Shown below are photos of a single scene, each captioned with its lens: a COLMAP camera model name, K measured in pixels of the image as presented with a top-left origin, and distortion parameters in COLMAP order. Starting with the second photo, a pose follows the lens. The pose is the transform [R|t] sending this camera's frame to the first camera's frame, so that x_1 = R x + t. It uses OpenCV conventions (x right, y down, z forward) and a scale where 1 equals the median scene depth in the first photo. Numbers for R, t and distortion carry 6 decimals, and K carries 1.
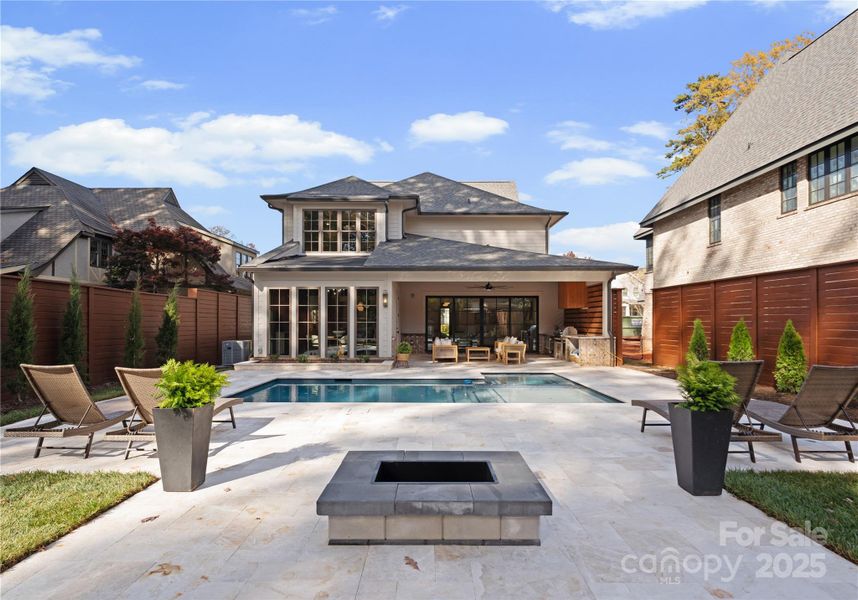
lens RADIAL K [[484.4, 0, 423.2], [0, 484.4, 315.7], [0, 0, 1]] dist [0.003107, -0.003168]
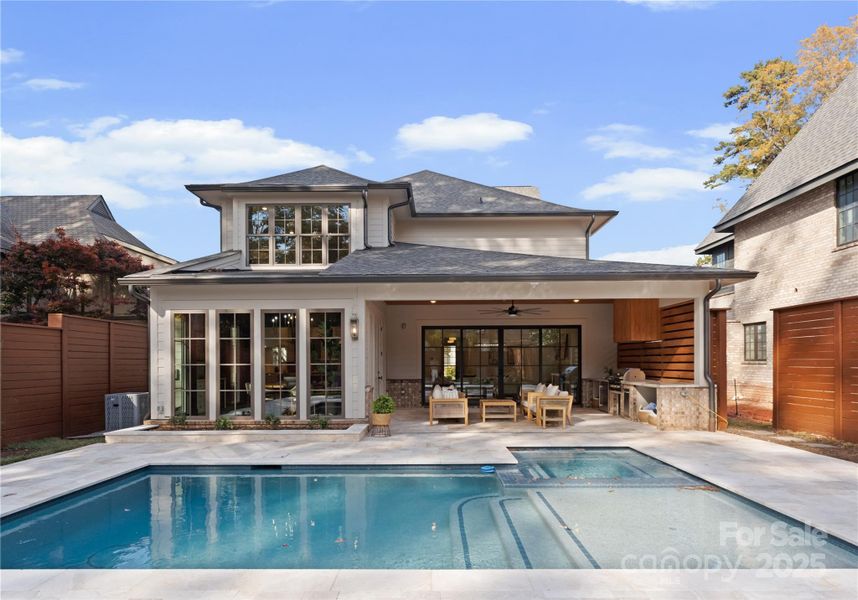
lens RADIAL K [[484.4, 0, 421.2], [0, 484.4, 362.0], [0, 0, 1]] dist [0.003107, -0.003168]
pose [[0.999811, -0.006247, -0.018424, 0.019962], [0.006452, 0.999918, 0.011054, 0.004401], [0.018354, -0.011171, 0.999769, 0.341136]]
